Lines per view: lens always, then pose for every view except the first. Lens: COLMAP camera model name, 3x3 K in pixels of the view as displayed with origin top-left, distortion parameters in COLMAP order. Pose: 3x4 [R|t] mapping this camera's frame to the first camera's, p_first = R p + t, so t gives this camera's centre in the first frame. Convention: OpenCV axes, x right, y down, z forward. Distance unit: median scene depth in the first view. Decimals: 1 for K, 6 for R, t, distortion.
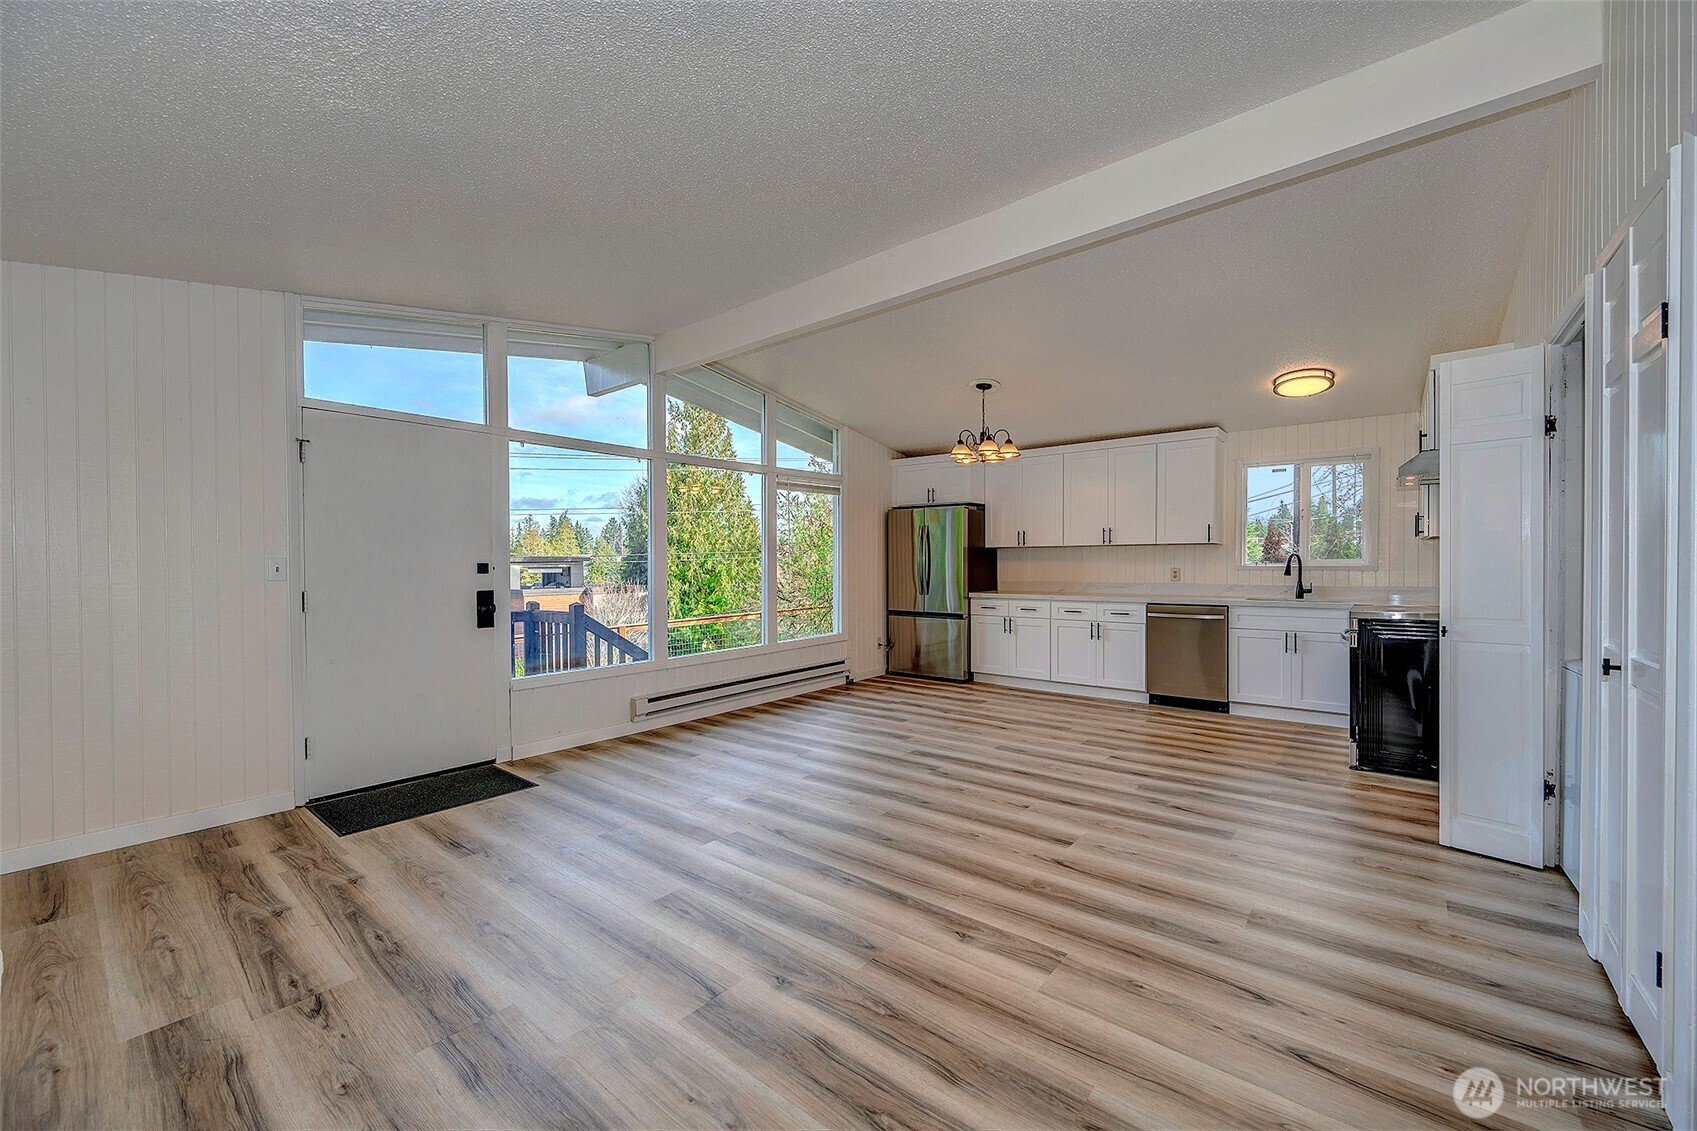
lens RADIAL K [[665.9, 0, 851.4], [0, 665.9, 572.4], [0, 0, 1]] dist [-0.000677, 0.000322]
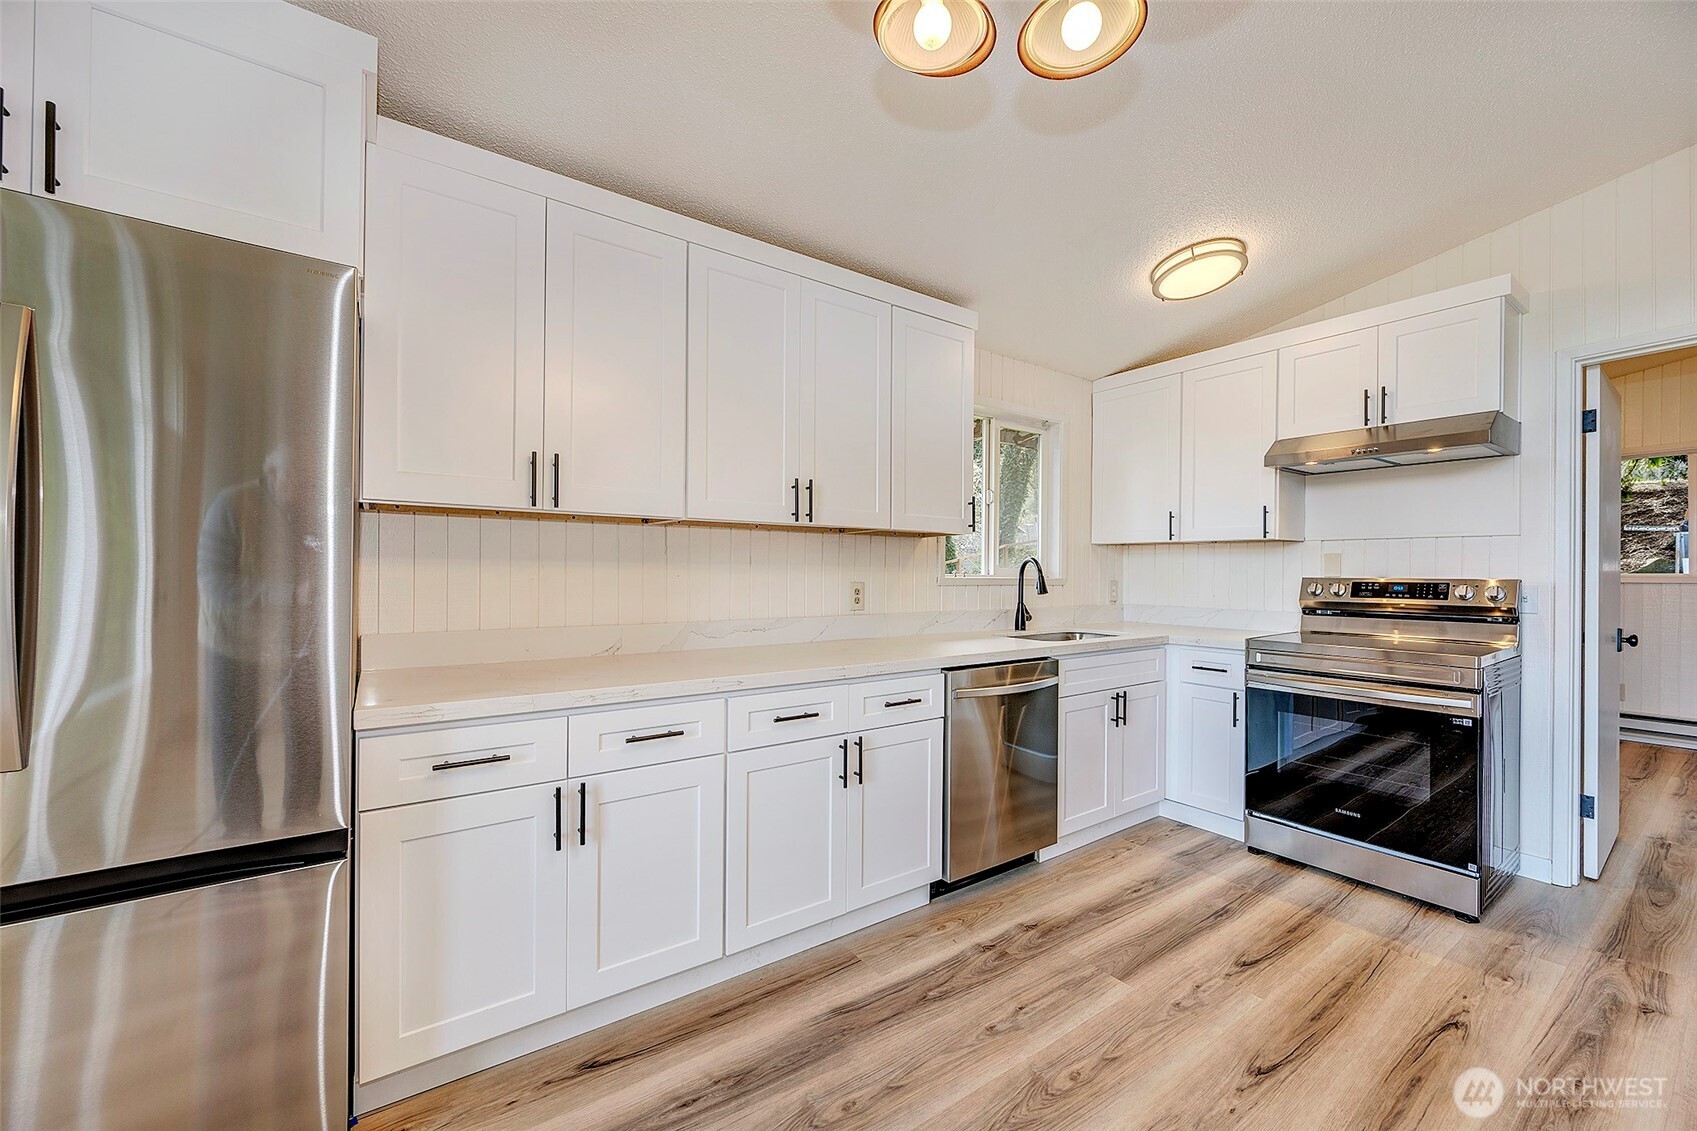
lens RADIAL K [[665.9, 0, 851.4], [0, 665.9, 572.4], [0, 0, 1]] dist [-0.000677, 0.000322]
pose [[0.261675, 0.004215, 0.965147, 0.024392], [0.002498, 0.999984, -0.005045, -0.013334], [-0.965153, 0.003731, 0.261660, 1.011892]]
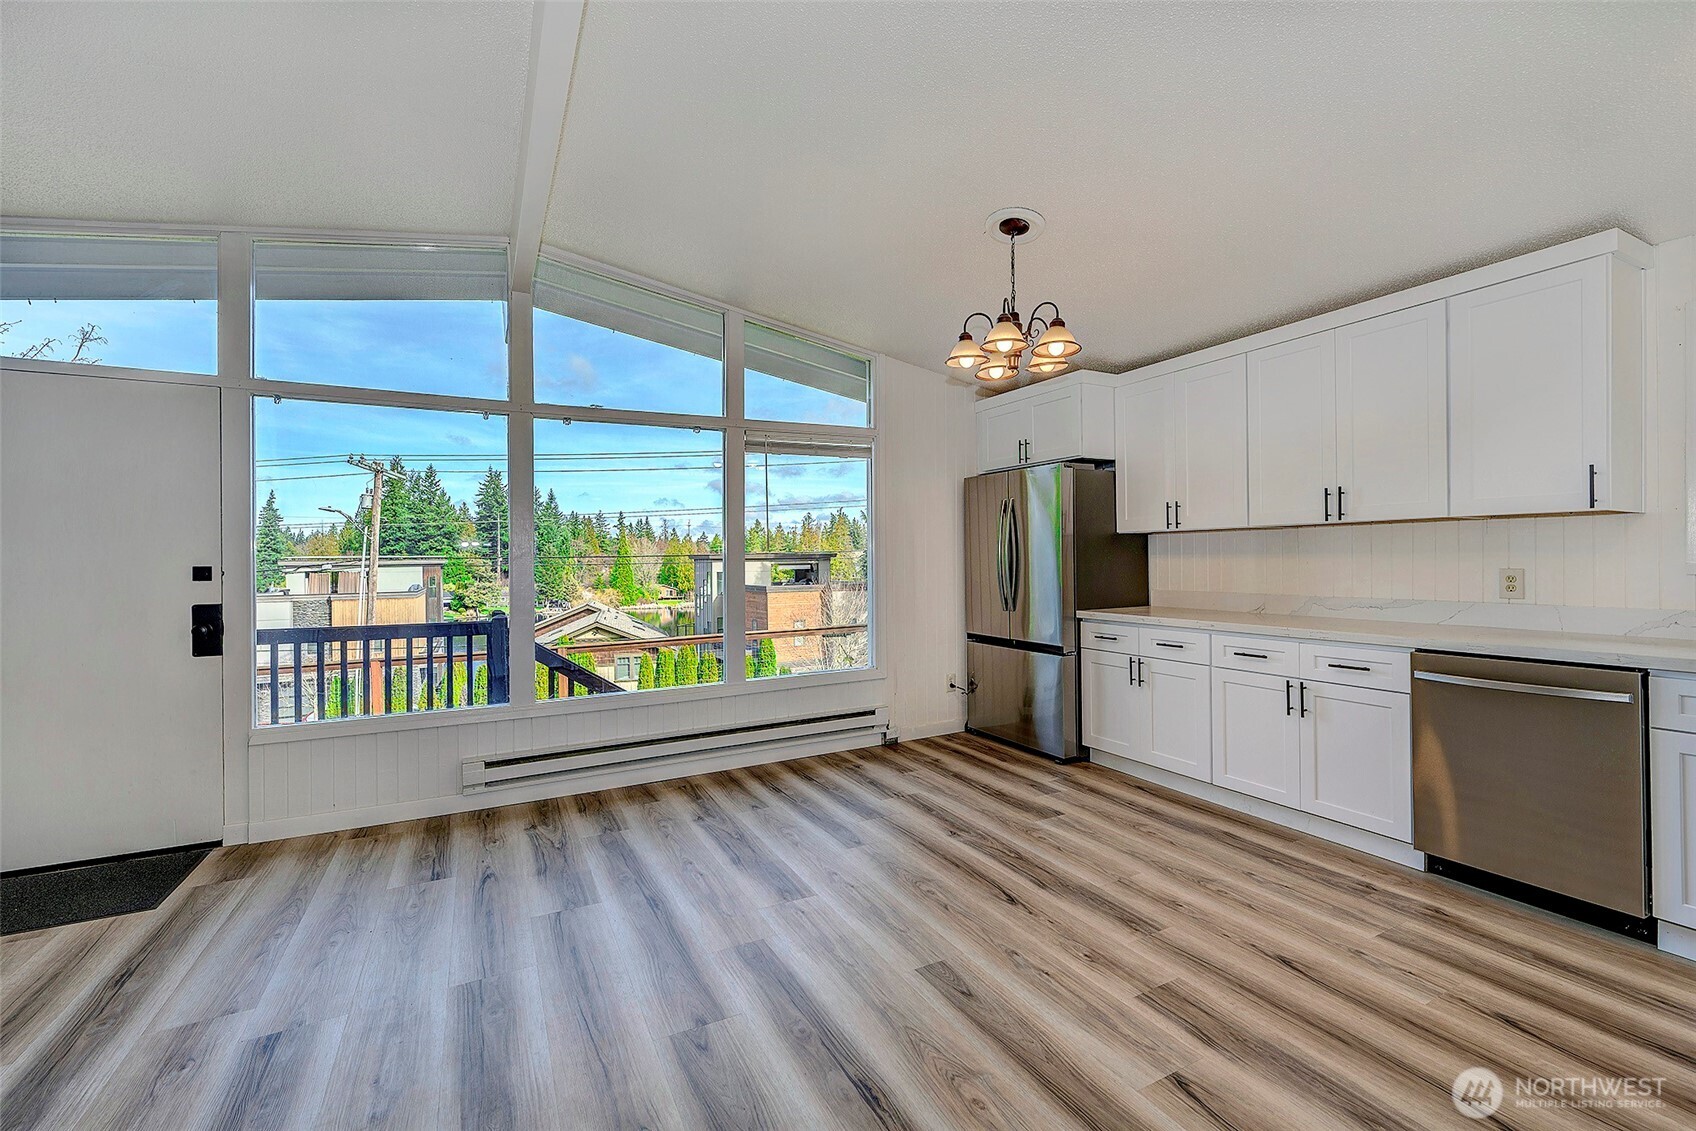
lens RADIAL K [[706.5, 0, 852.7], [0, 706.5, 559.2], [0, 0, 1]] dist [-0.001775, -0.000196]
pose [[0.920712, -0.005680, -0.390201, 0.301561], [0.000835, 0.999920, -0.012585, -0.008911], [0.390242, 0.011261, 0.920644, 0.441775]]
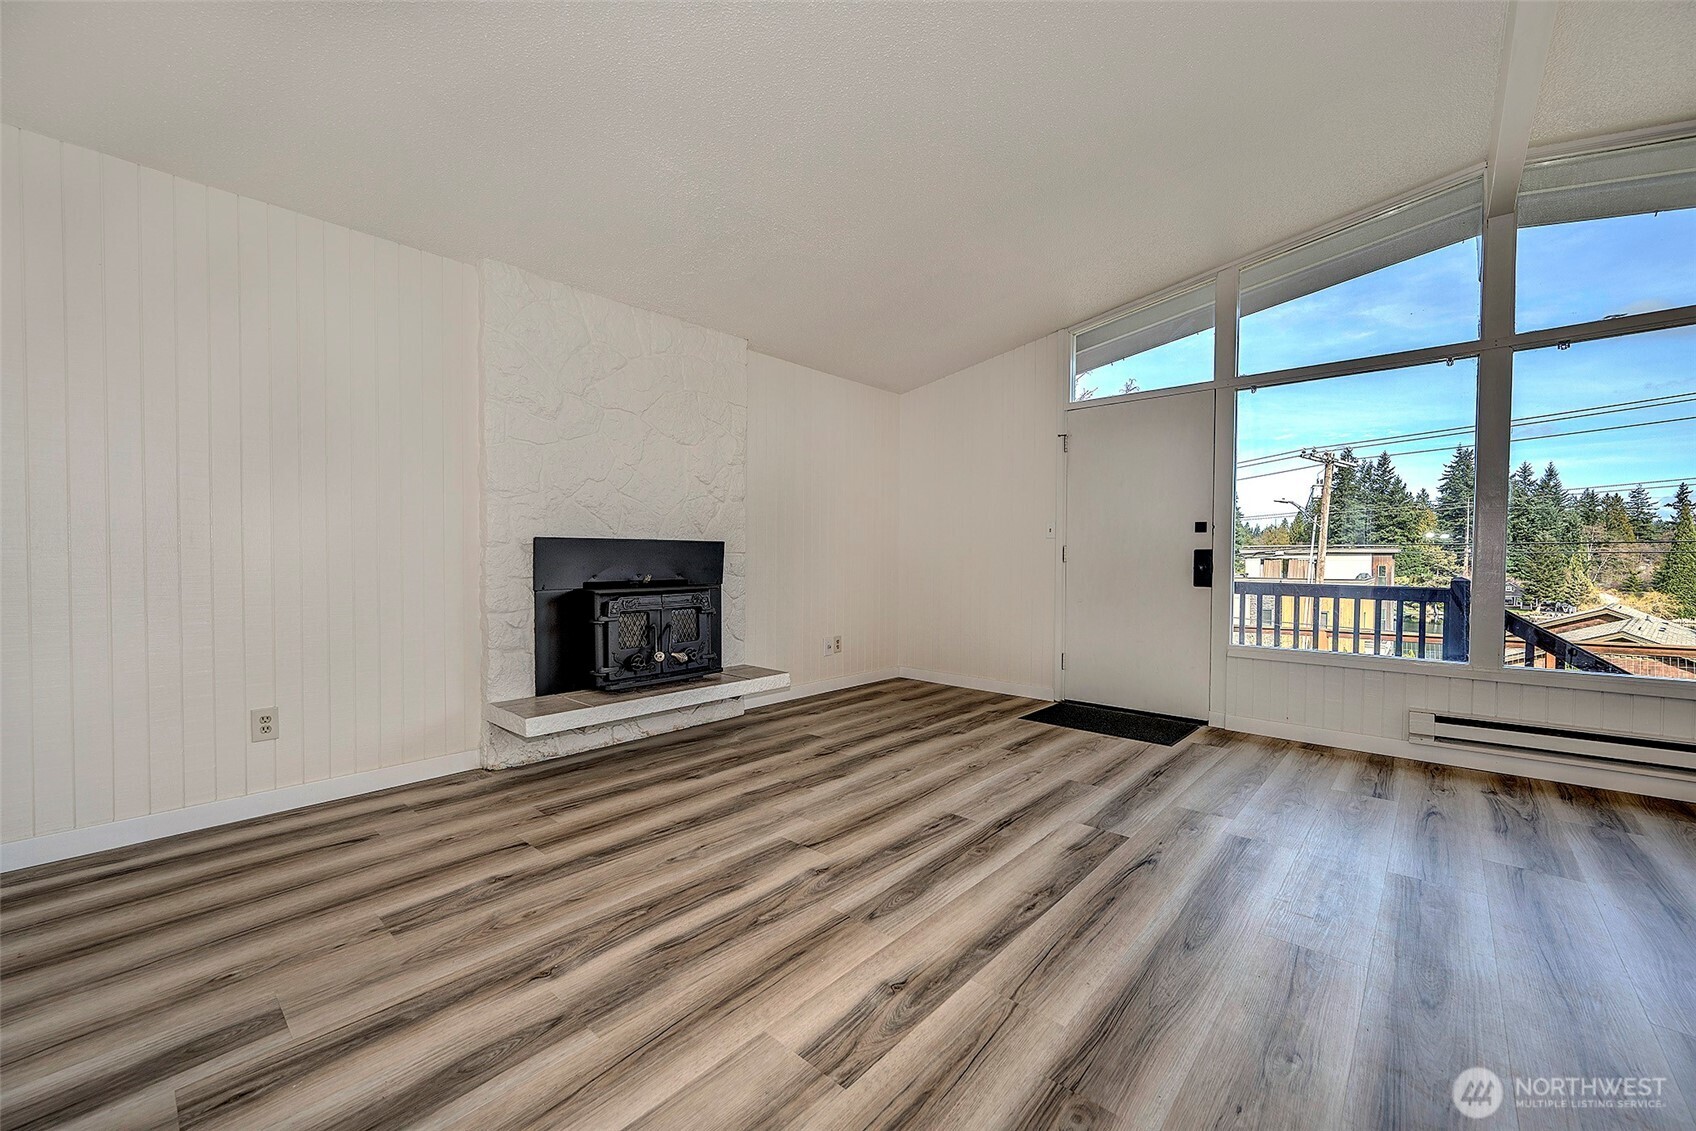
lens RADIAL K [[665.5, 0, 850.9], [0, 665.5, 572.4], [0, 0, 1]] dist [-0.000677, 0.000322]
pose [[-0.041267, 0.030362, -0.998687, 0.360511], [-0.016881, 0.999374, 0.031081, 0.030594], [0.999006, 0.018142, -0.040728, 0.399091]]
